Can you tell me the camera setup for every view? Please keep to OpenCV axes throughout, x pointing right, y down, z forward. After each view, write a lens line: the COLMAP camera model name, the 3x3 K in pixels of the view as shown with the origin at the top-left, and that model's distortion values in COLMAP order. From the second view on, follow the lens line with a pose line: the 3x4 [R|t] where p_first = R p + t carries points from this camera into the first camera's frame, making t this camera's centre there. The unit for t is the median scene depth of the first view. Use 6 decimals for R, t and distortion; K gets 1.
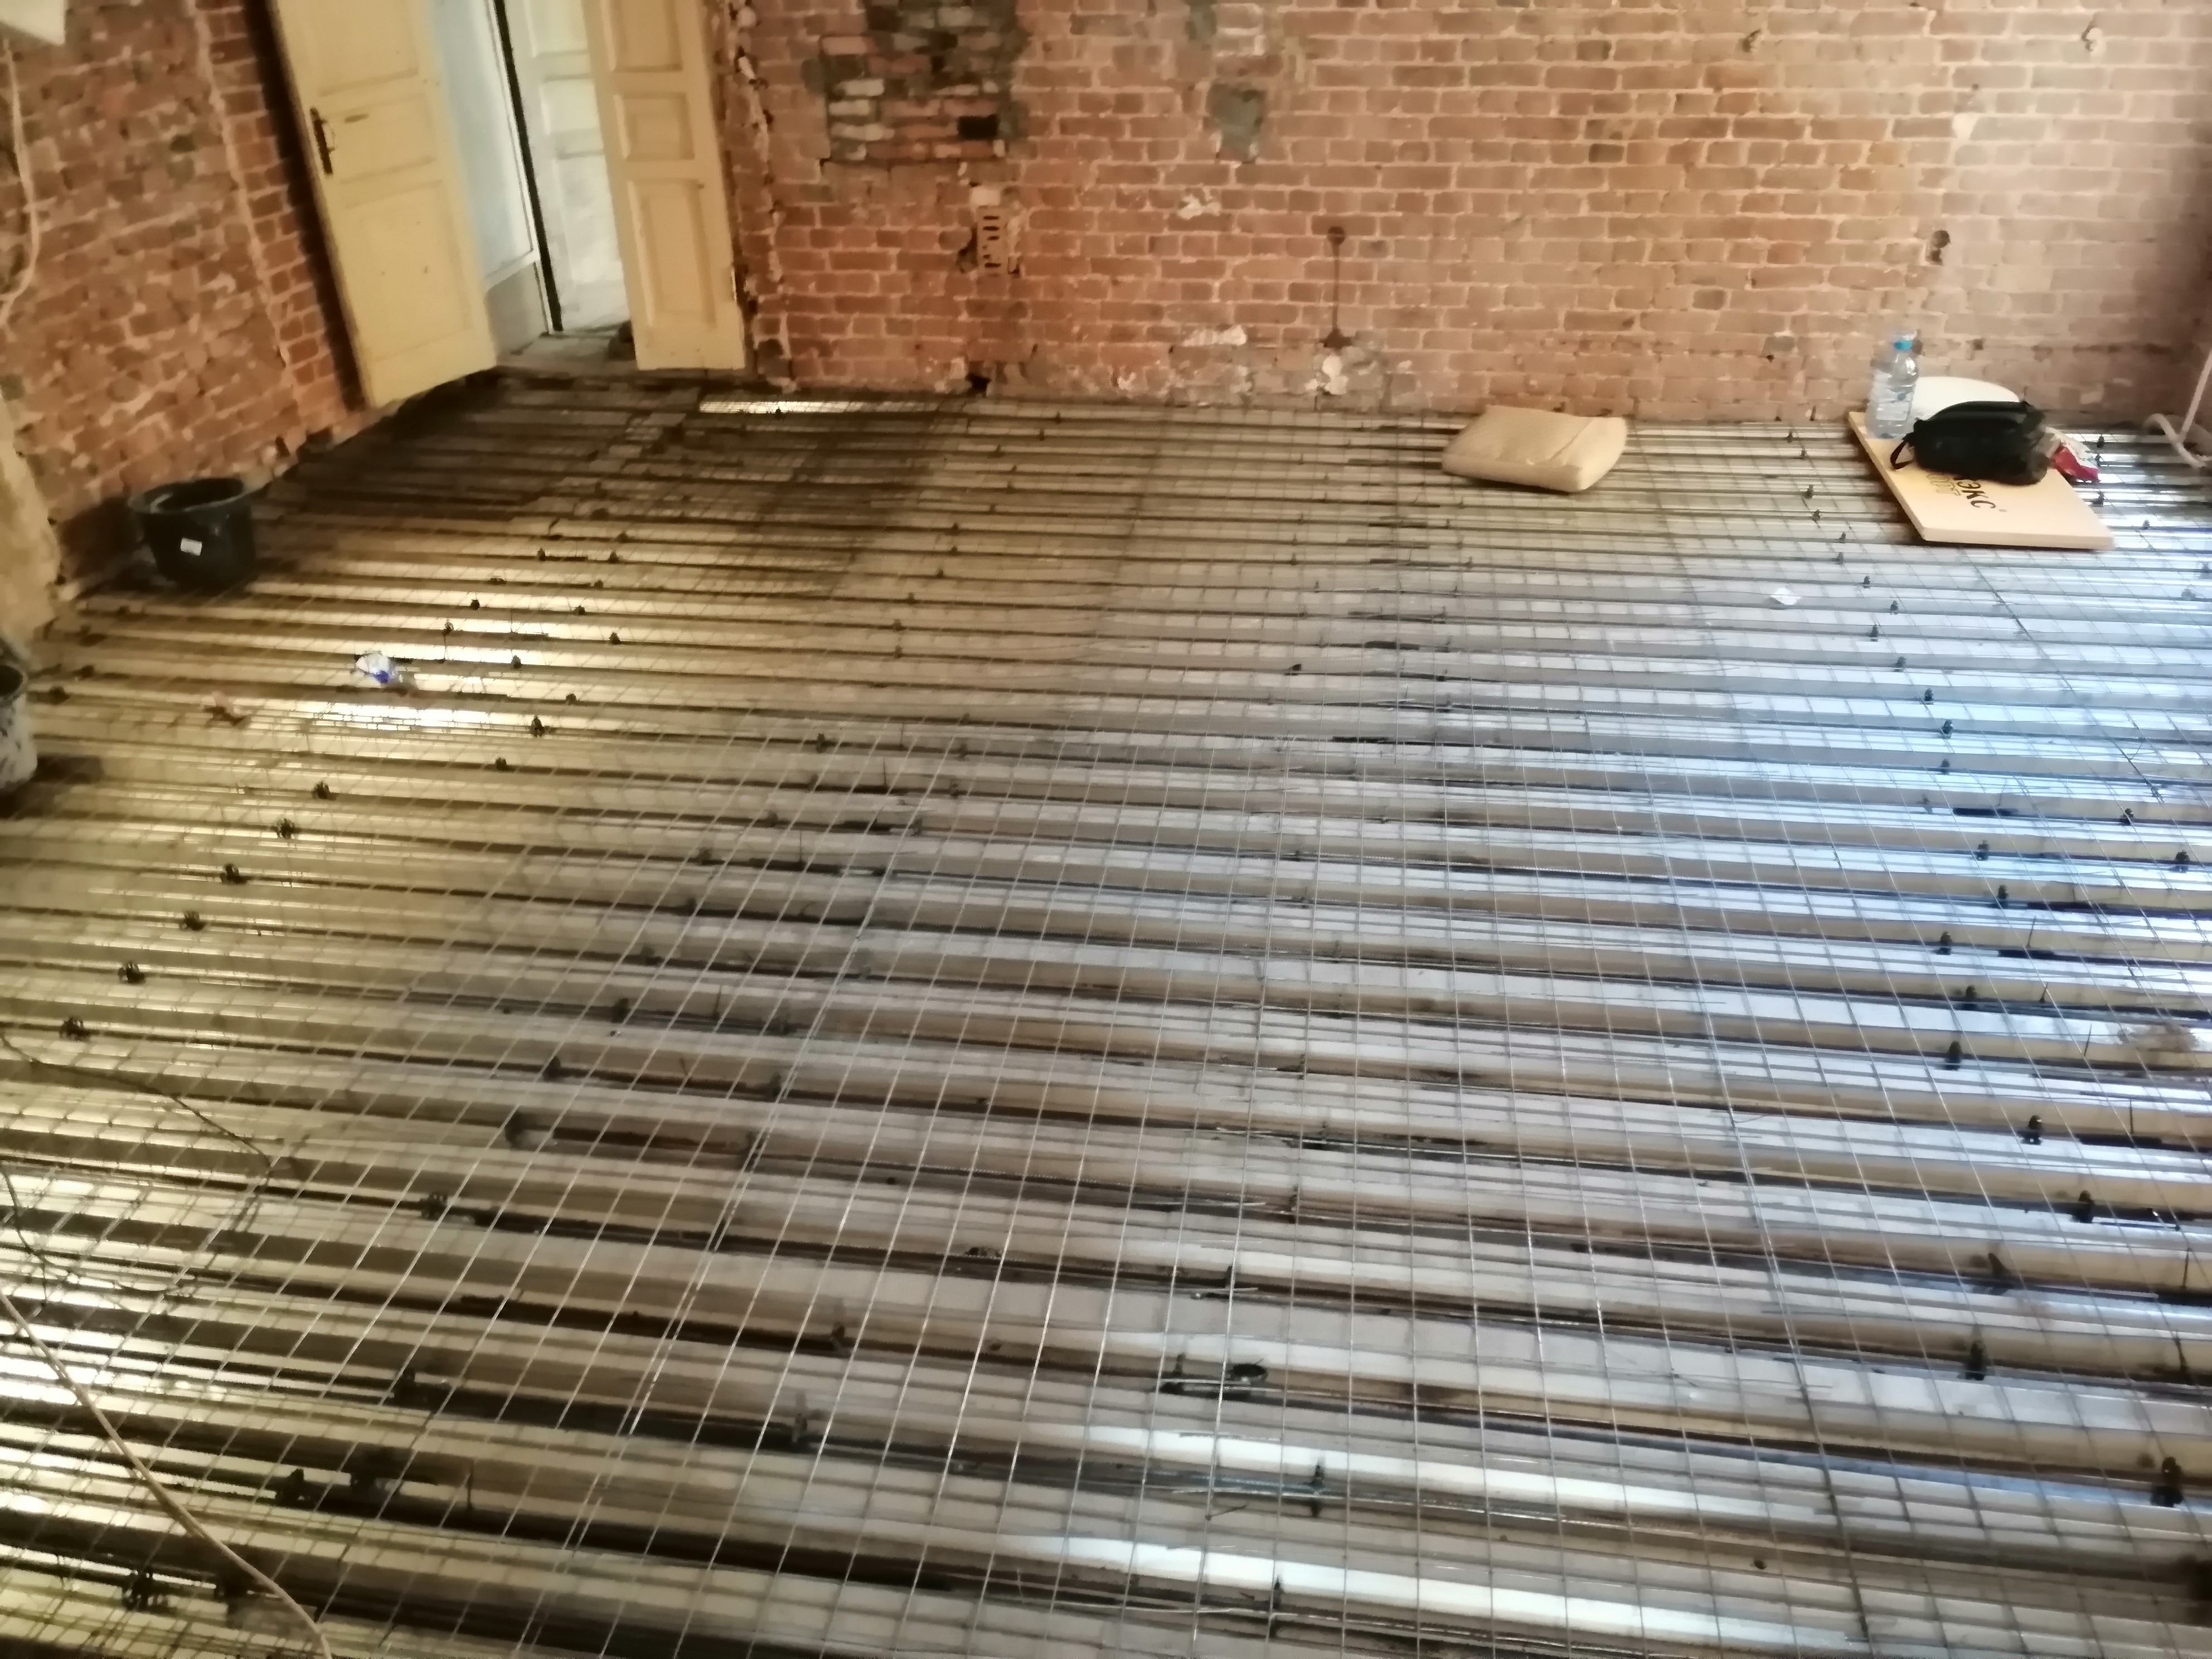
lens RADIAL K [[1714.8, 0, 1104.5], [0, 1714.8, 822.0], [0, 0, 1]] dist [0.015555, -0.035053]
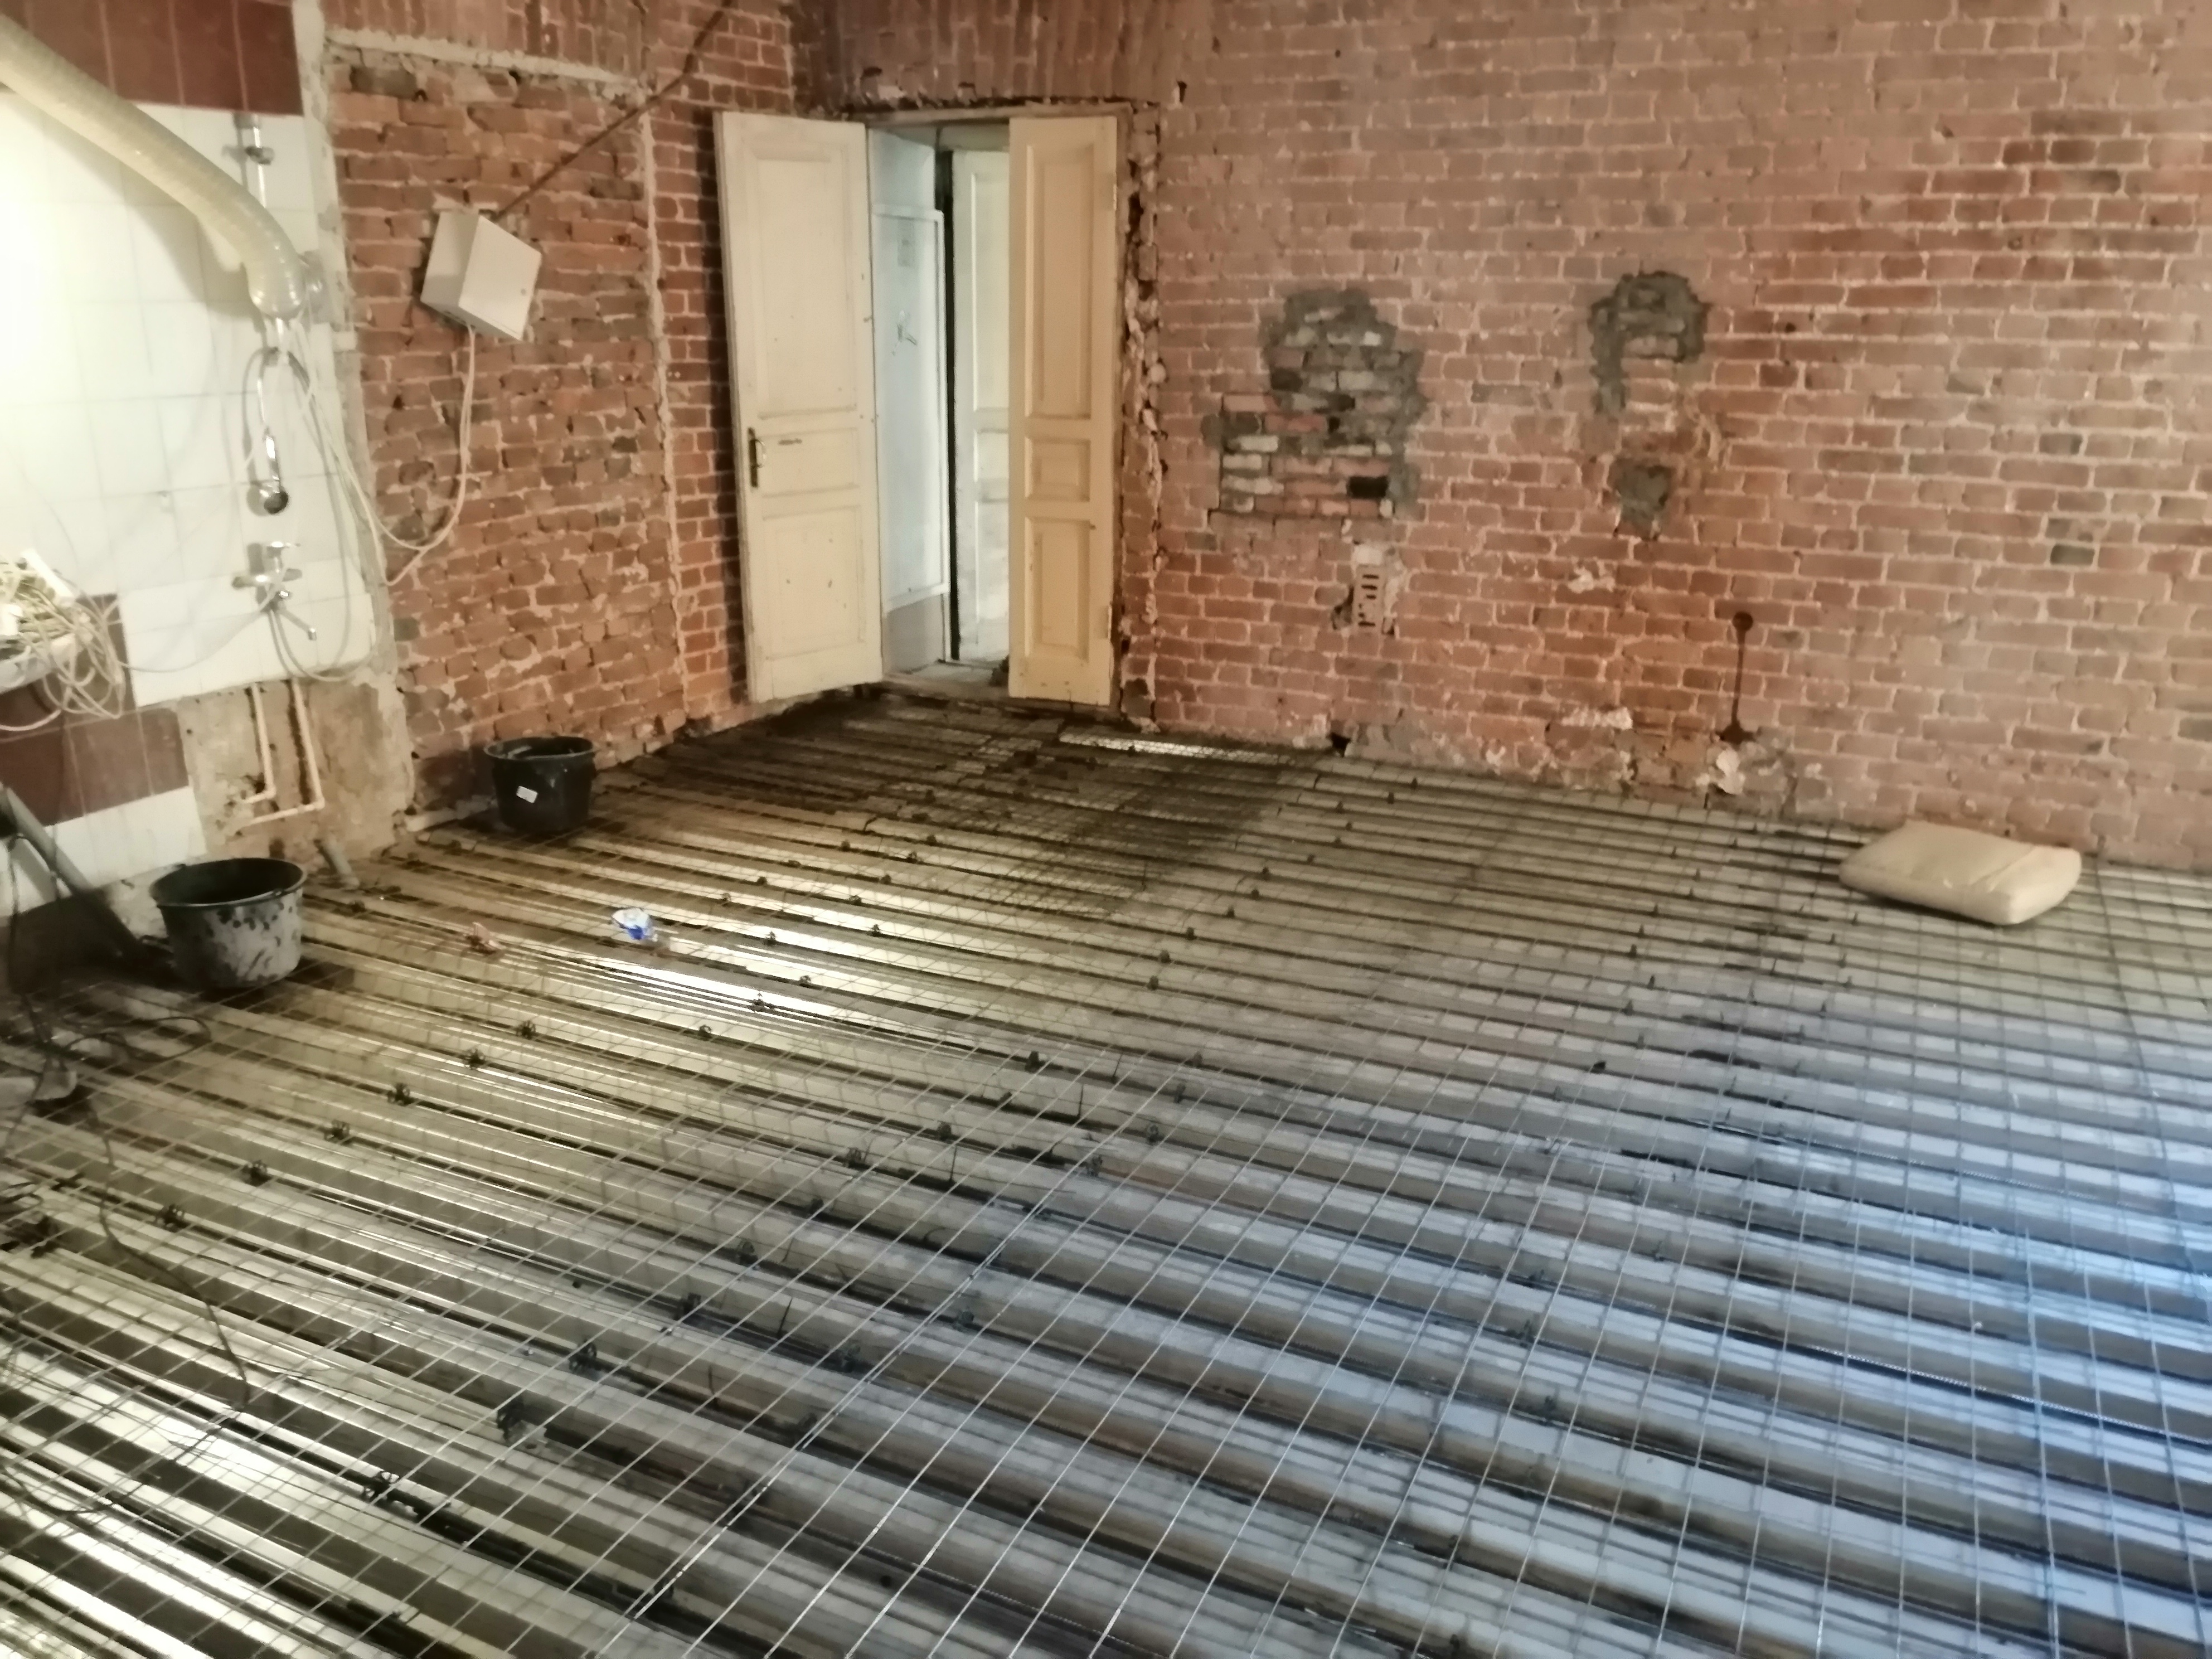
lens RADIAL K [[1714.8, 0, 1103.8], [0, 1714.8, 828.2], [0, 0, 1]] dist [0.015555, -0.035053]
pose [[0.956462, 0.116381, -0.267649, 0.082244], [-0.174554, 0.963068, -0.205014, 0.011392], [0.233904, 0.242808, 0.941453, 0.111012]]
